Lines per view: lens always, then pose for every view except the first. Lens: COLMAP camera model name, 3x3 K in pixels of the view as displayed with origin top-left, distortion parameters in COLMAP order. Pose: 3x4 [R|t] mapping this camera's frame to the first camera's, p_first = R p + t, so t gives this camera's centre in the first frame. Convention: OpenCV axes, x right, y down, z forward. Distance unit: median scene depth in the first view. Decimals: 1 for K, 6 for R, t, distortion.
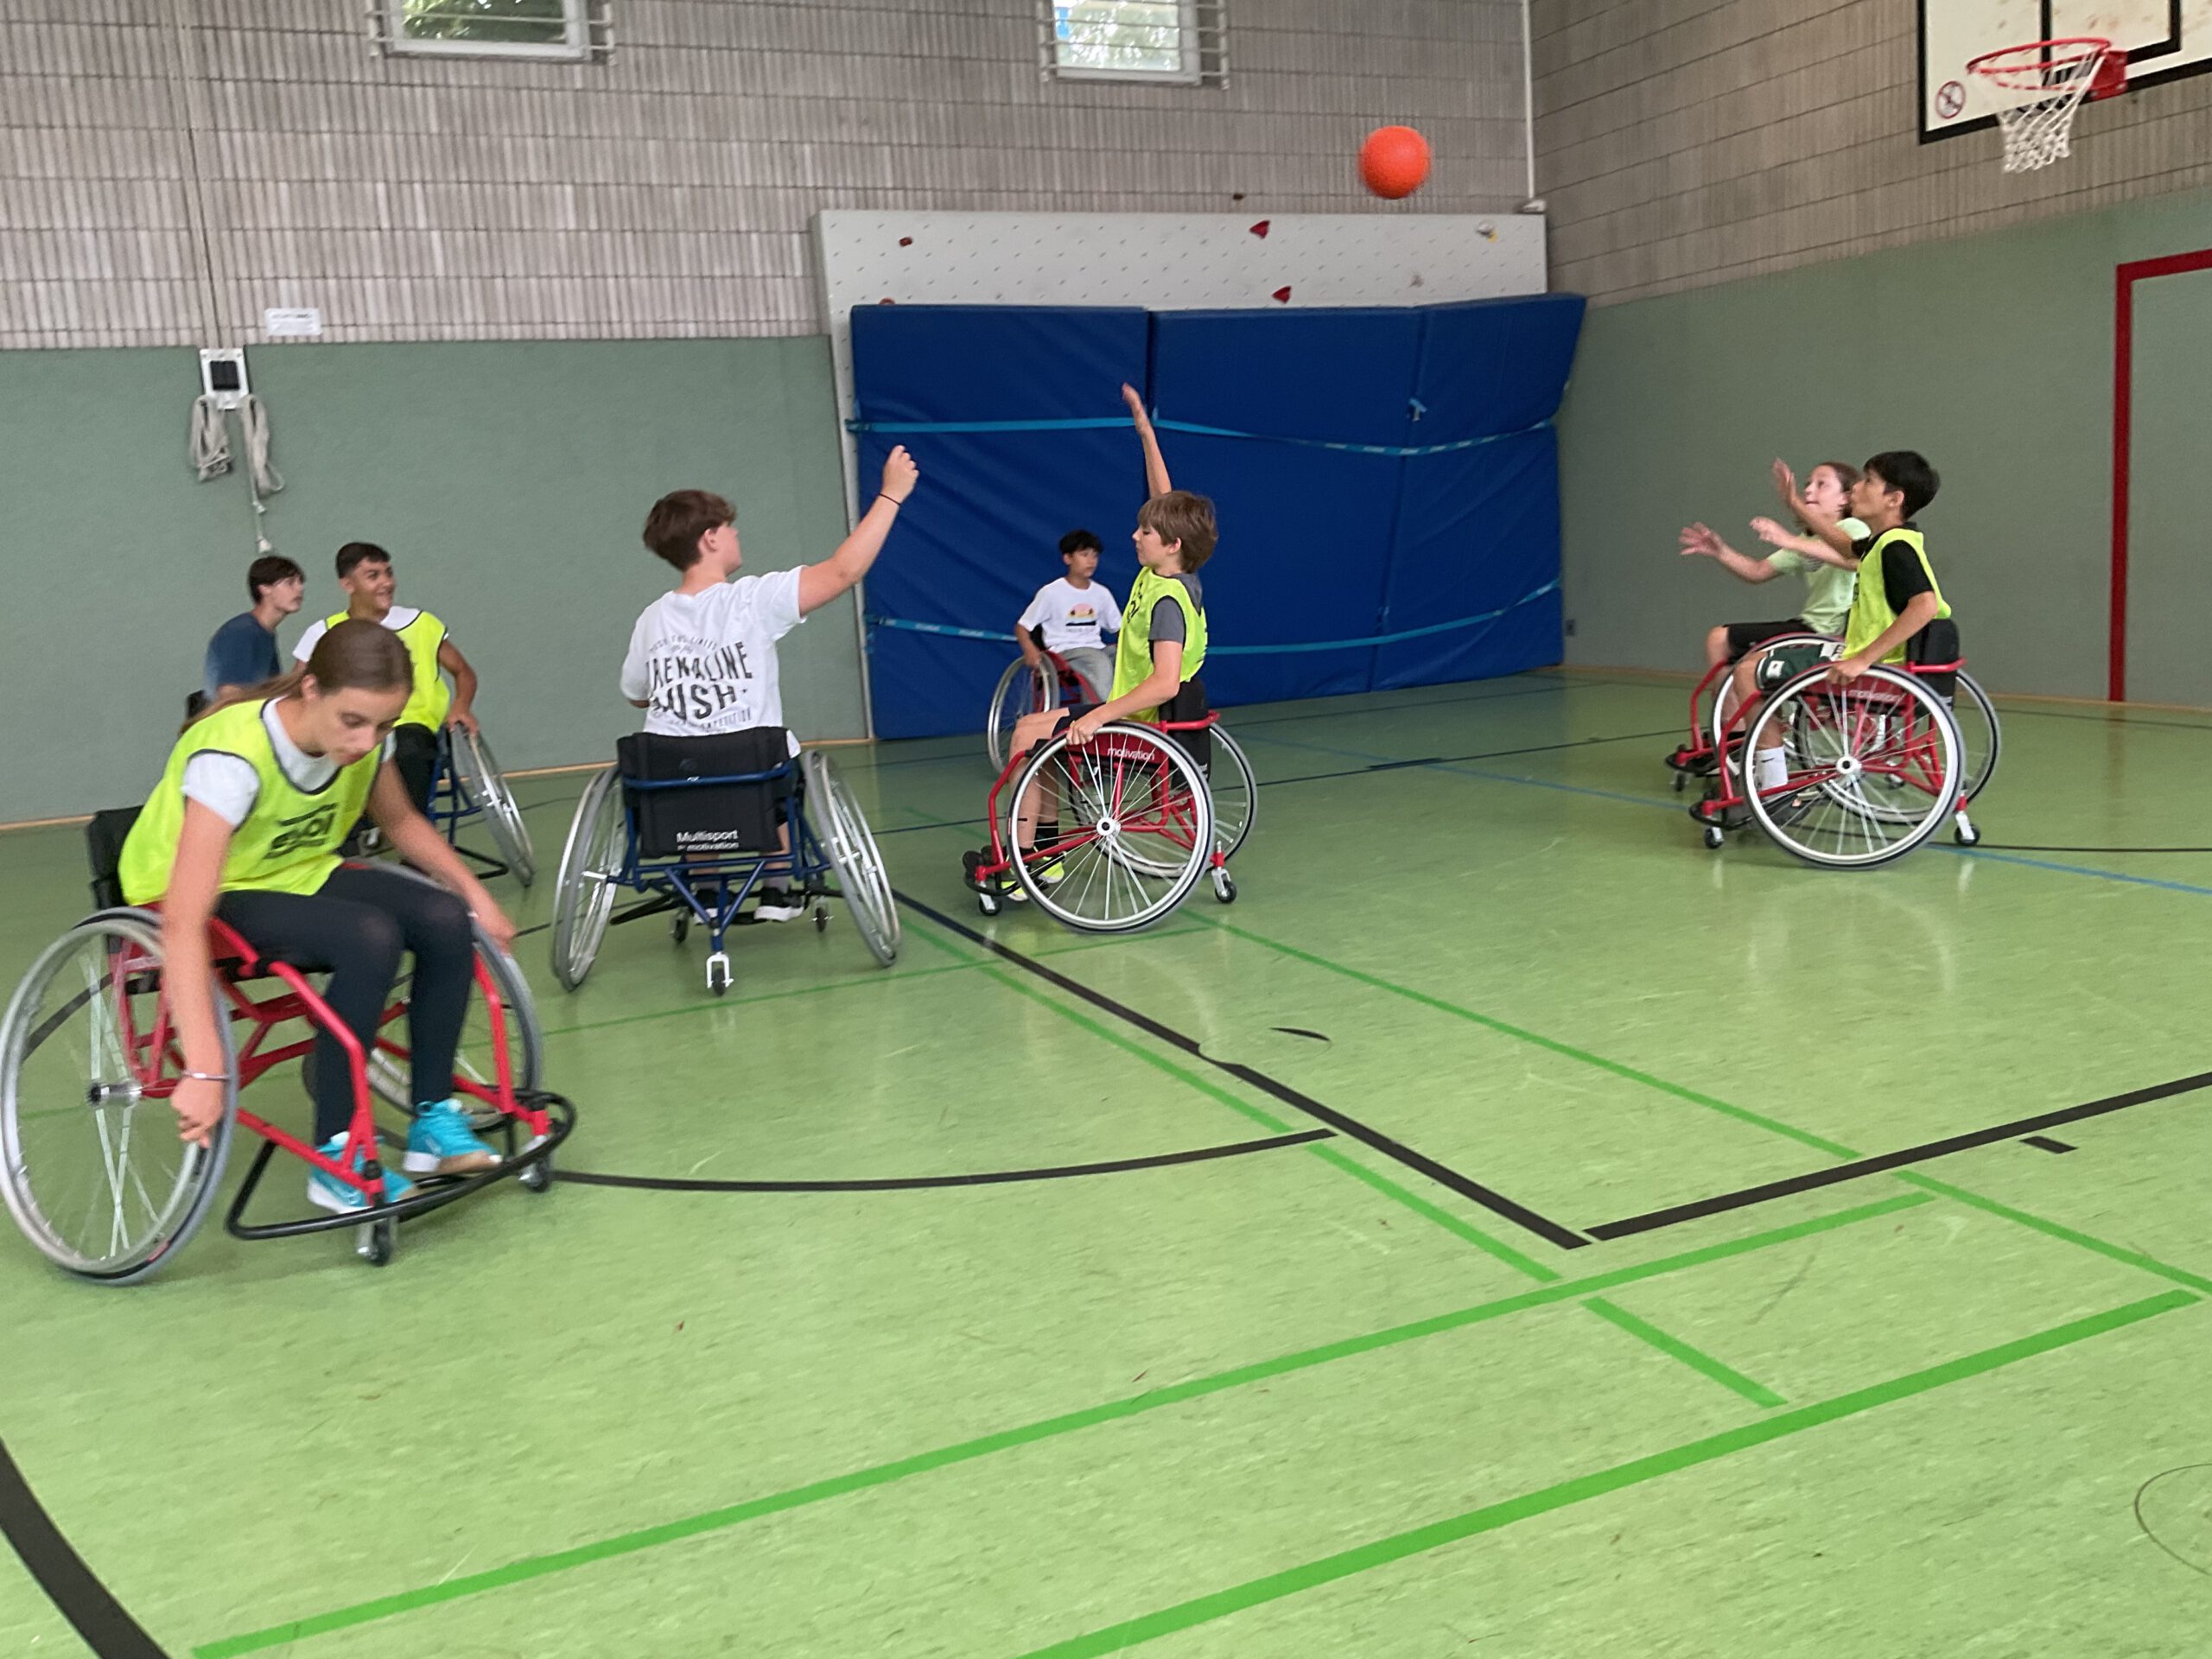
lens RADIAL K [[1861.0, 0, 1082.9], [0, 1861.0, 834.1], [0, 0, 1]] dist [0.051625, -0.113772]
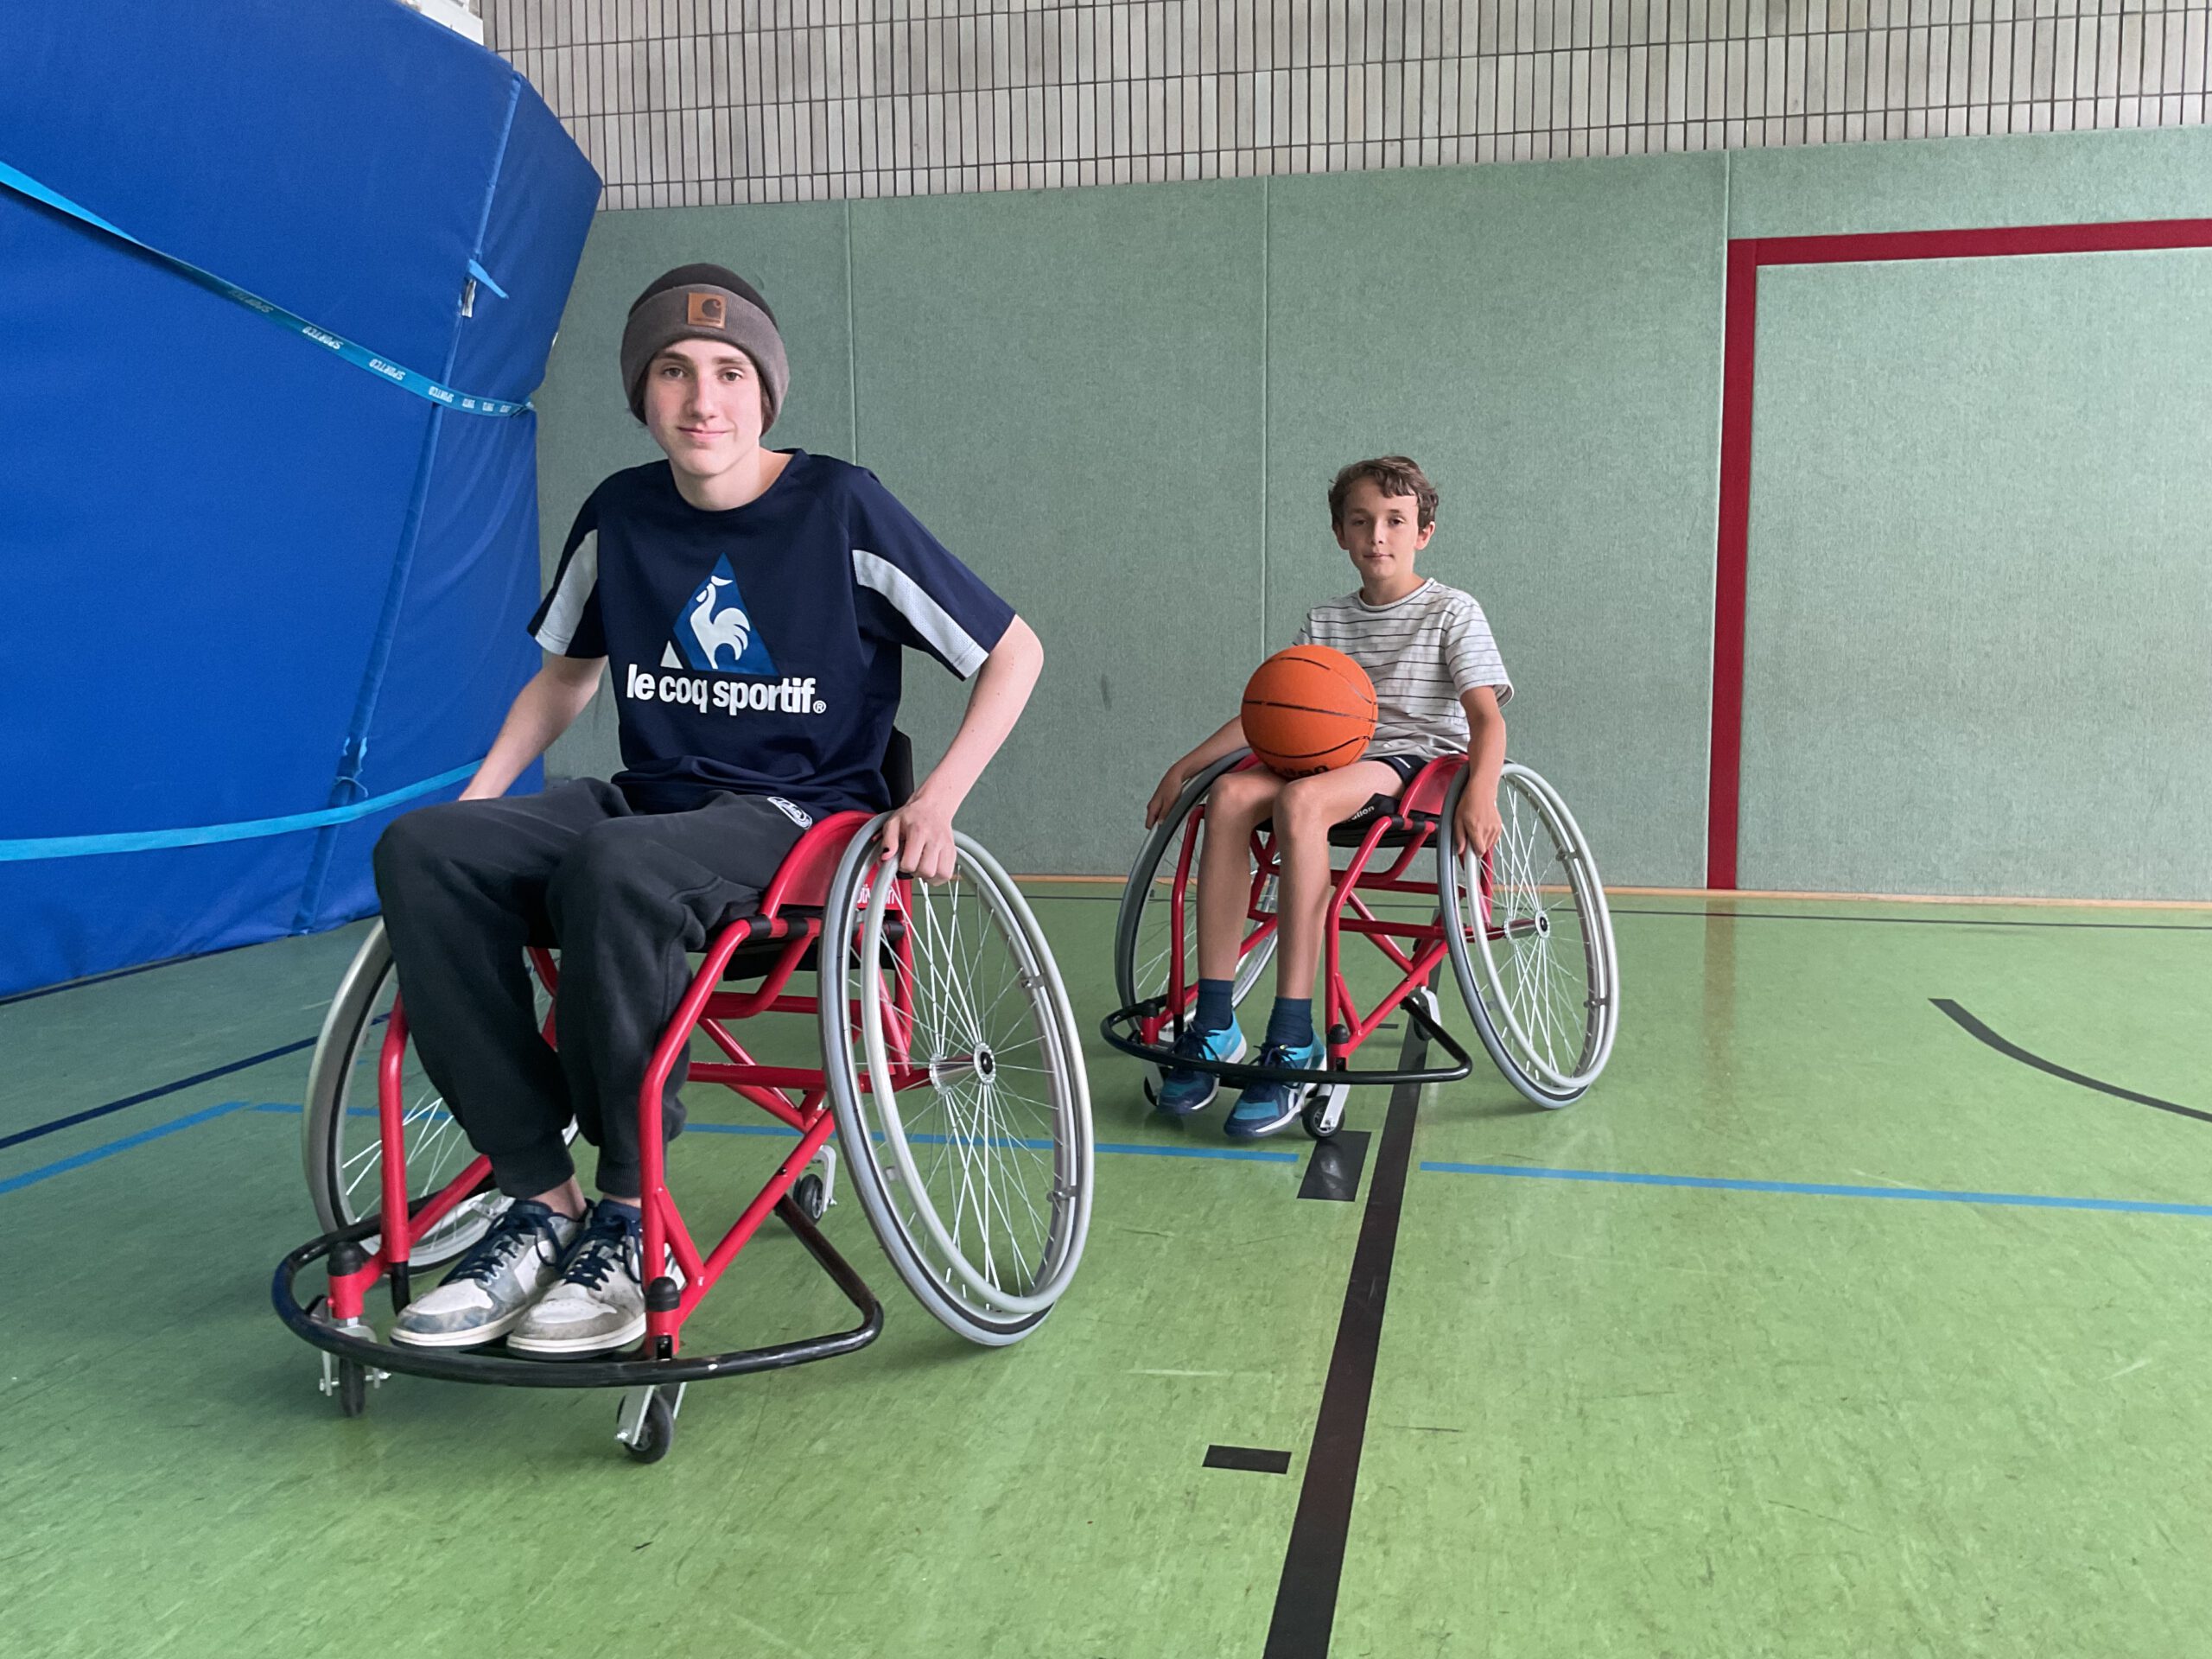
lens RADIAL K [[1861.0, 0, 1097.0], [0, 1861.0, 835.3], [0, 0, 1]] dist [0.051625, -0.113772]
pose [[0.570942, -0.018283, 0.820787, -0.111898], [0.100477, 0.993793, -0.047756, -0.069403], [-0.814819, 0.109736, 0.569235, 0.692917]]
